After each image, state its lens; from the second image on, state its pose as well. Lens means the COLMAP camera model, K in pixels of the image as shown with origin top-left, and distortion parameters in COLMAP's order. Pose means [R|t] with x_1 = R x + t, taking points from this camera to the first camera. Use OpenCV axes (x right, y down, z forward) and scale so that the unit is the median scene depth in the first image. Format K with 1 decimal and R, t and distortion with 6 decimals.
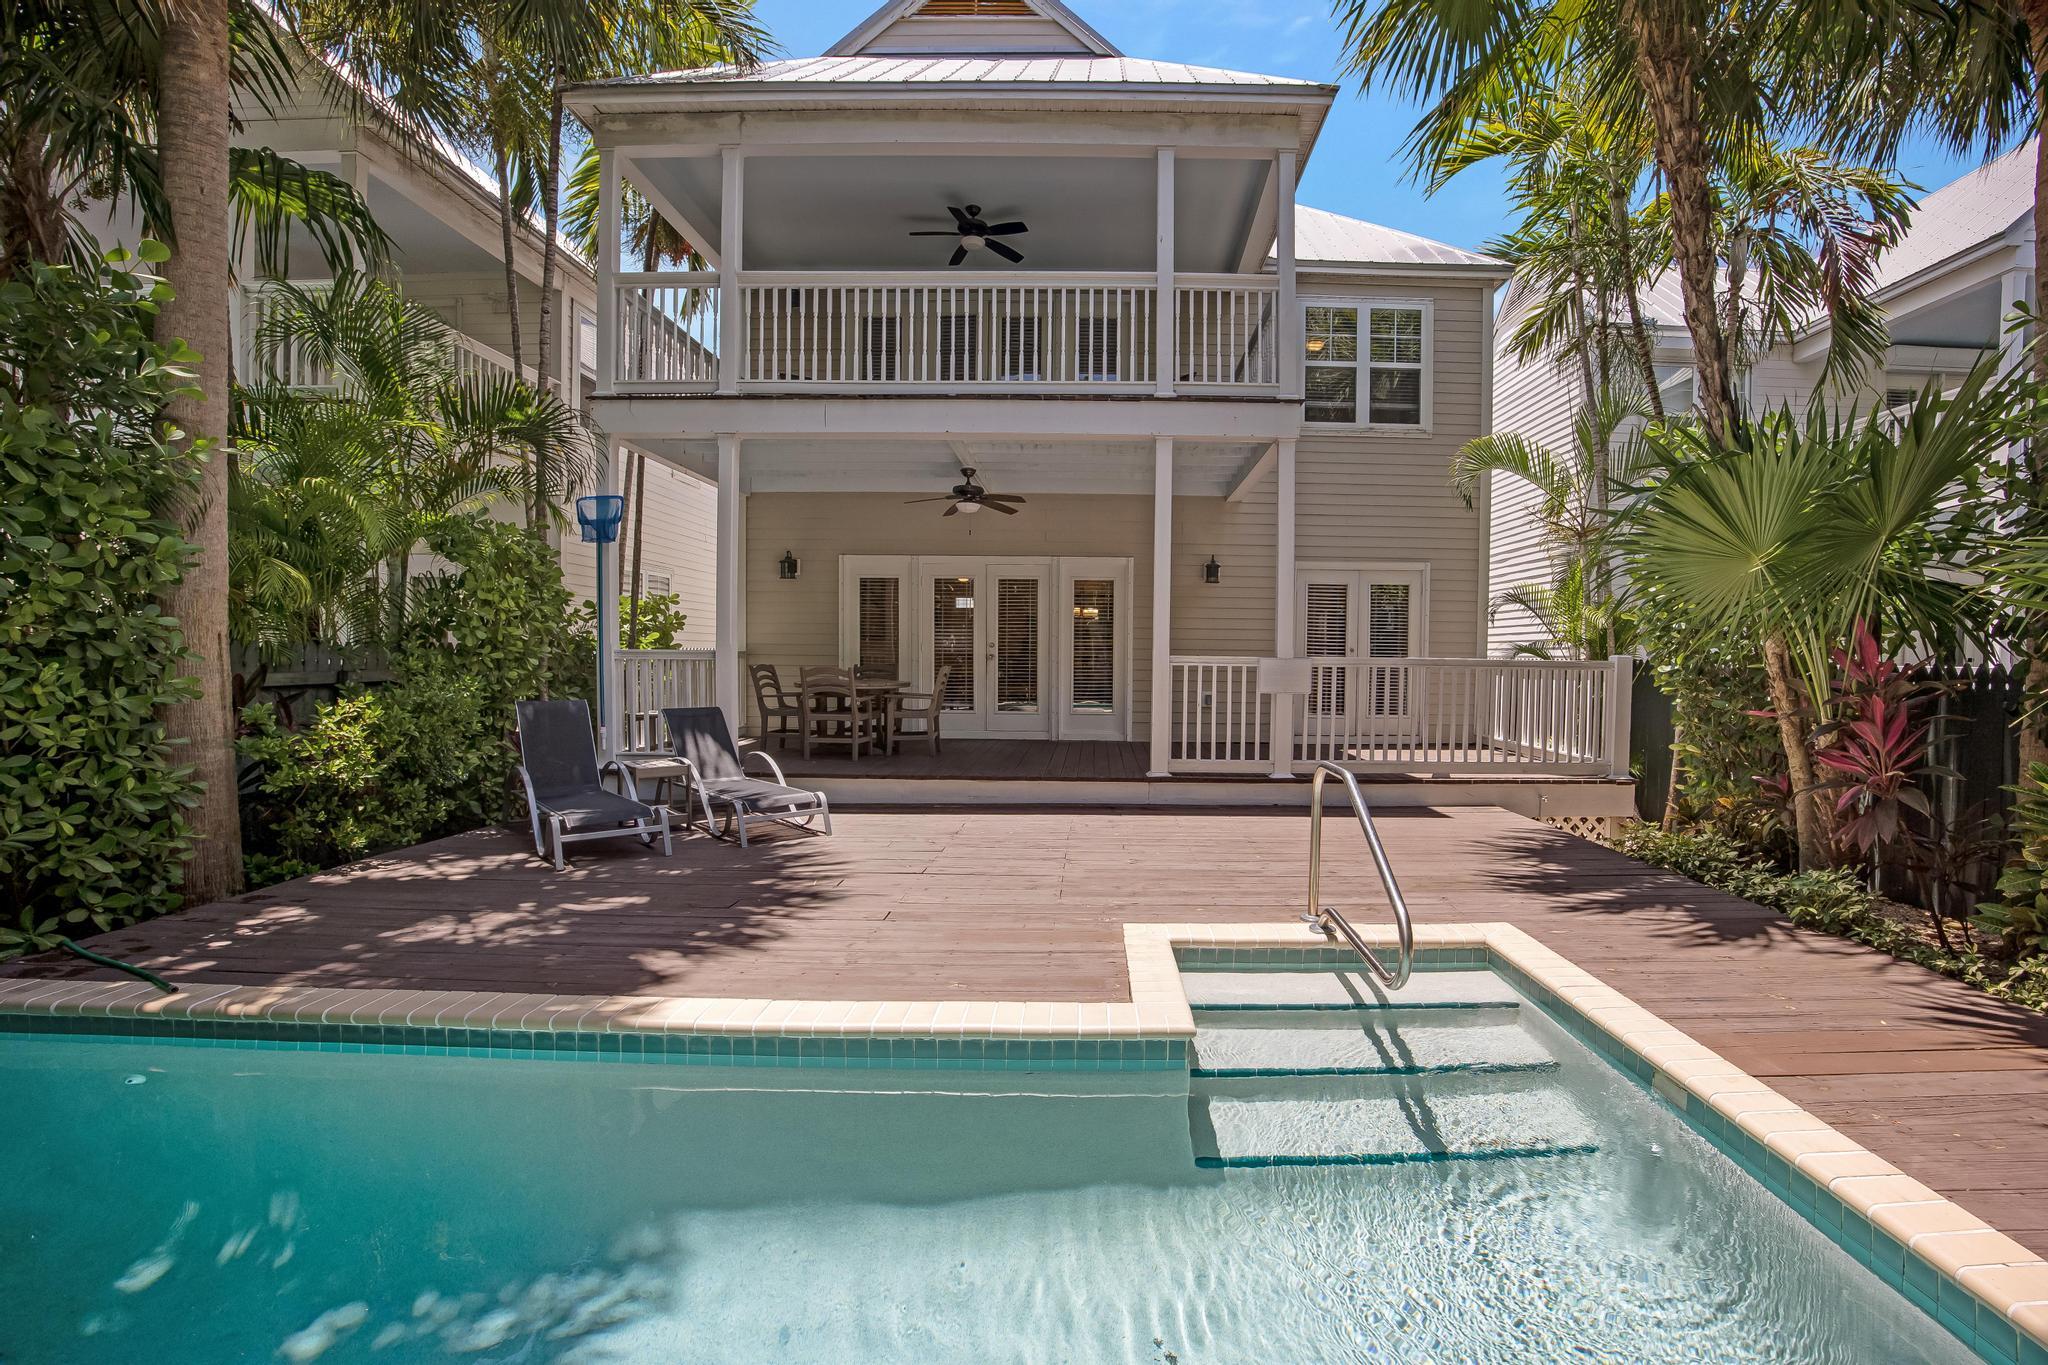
lens RADIAL K [[881.5, 0, 1030.6], [0, 881.5, 680.5], [0, 0, 1]] dist [-0.042403, 0.002289]
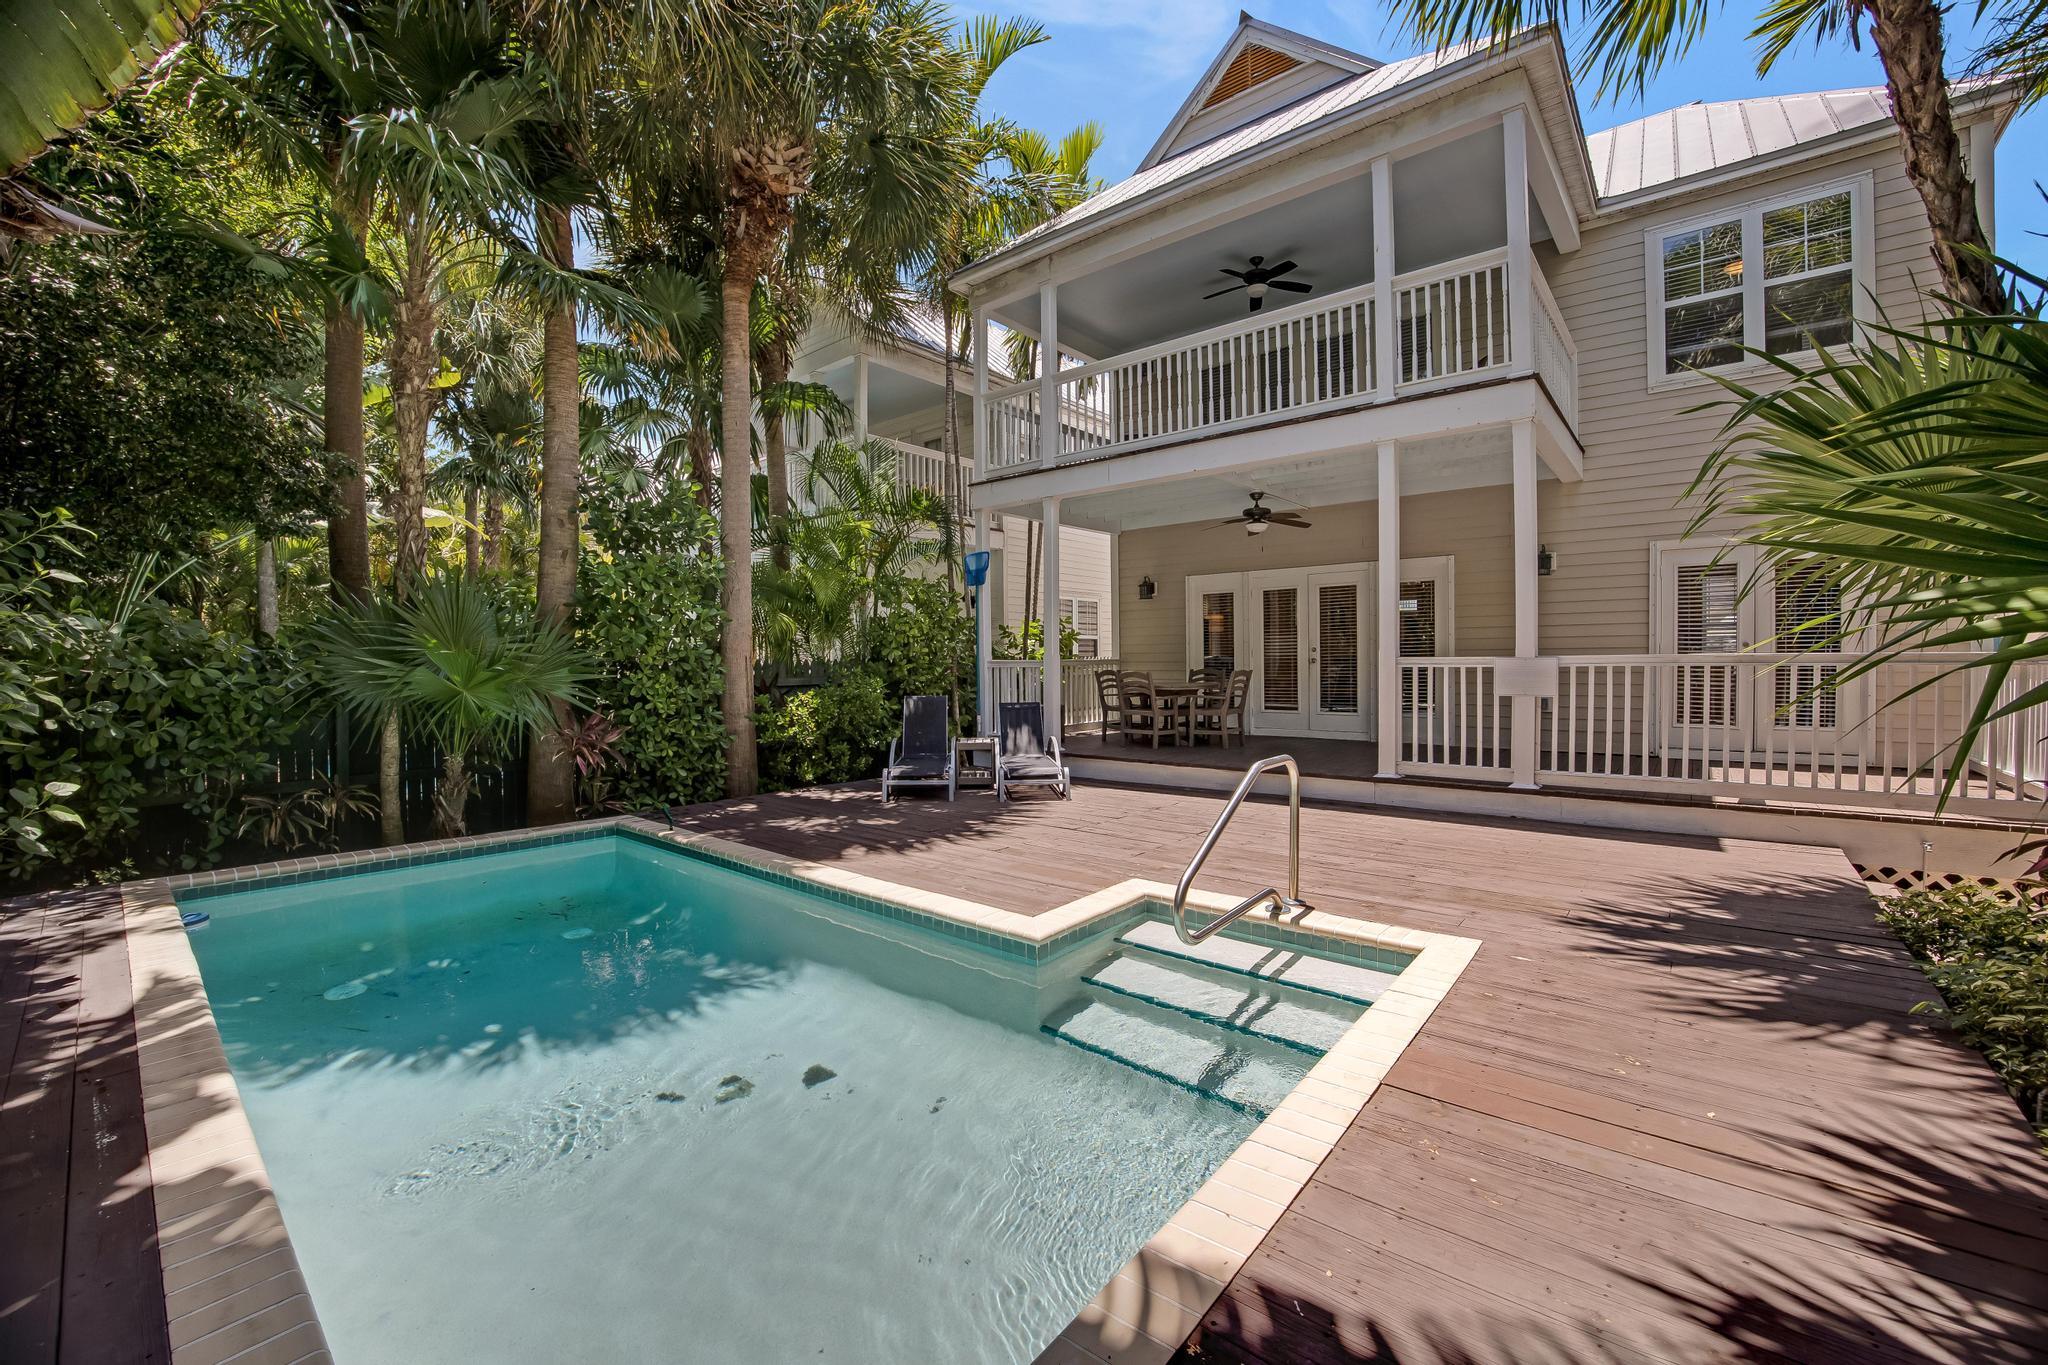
lens RADIAL K [[850.5, 0, 1029.3], [0, 850.5, 681.6], [0, 0, 1]] dist [-0.050386, 0.007227]
pose [[0.753473, -0.001699, -0.657476, 0.470158], [-0.000993, 0.999993, -0.003722, 0.003452], [0.657478, 0.003458, 0.753466, 0.004021]]
